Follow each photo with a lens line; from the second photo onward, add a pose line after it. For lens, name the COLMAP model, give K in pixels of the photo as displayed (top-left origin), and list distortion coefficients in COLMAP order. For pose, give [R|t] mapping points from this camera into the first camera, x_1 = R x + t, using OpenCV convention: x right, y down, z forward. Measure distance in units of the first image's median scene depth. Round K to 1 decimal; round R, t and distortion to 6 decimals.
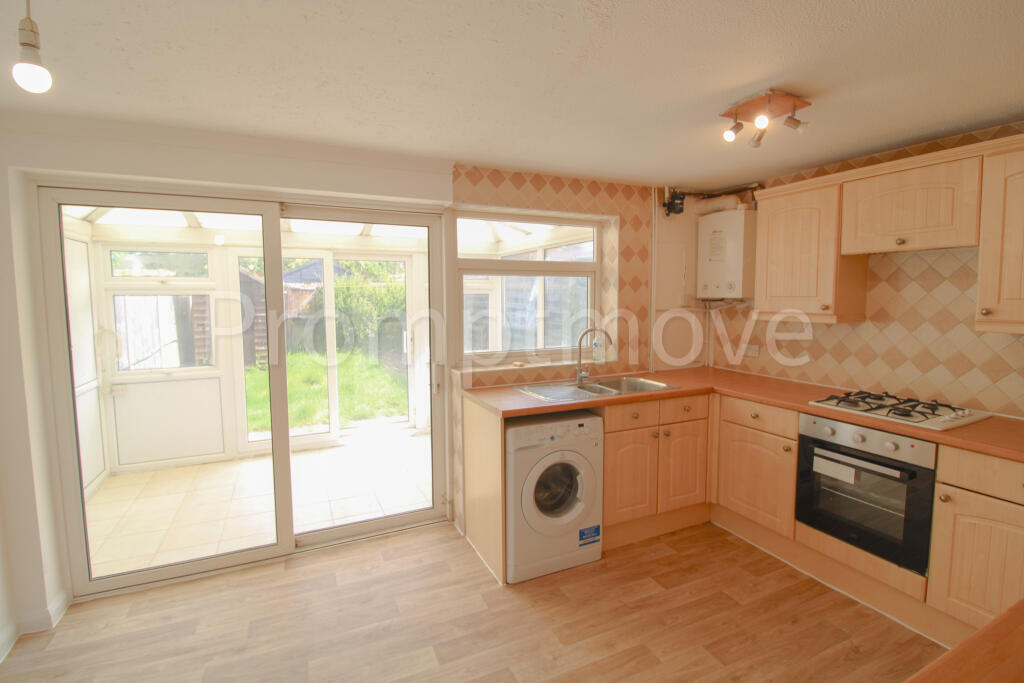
lens RADIAL K [[470.6, 0, 515.8], [0, 470.6, 331.8], [0, 0, 1]] dist [-0.001677, -0.012125]
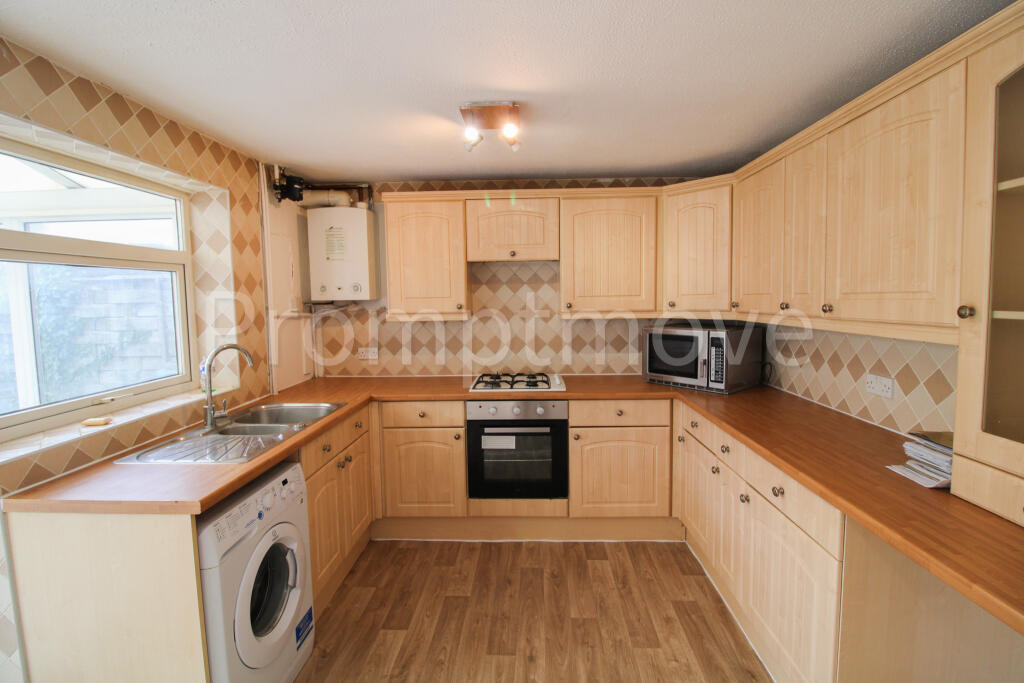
lens RADIAL K [[470.6, 0, 515.8], [0, 470.6, 331.8], [0, 0, 1]] dist [-0.001677, -0.012125]
pose [[0.459560, -0.069433, 0.885428, -0.300891], [0.081018, 0.996060, 0.036058, -0.021029], [-0.884443, 0.055165, 0.463375, 0.352138]]
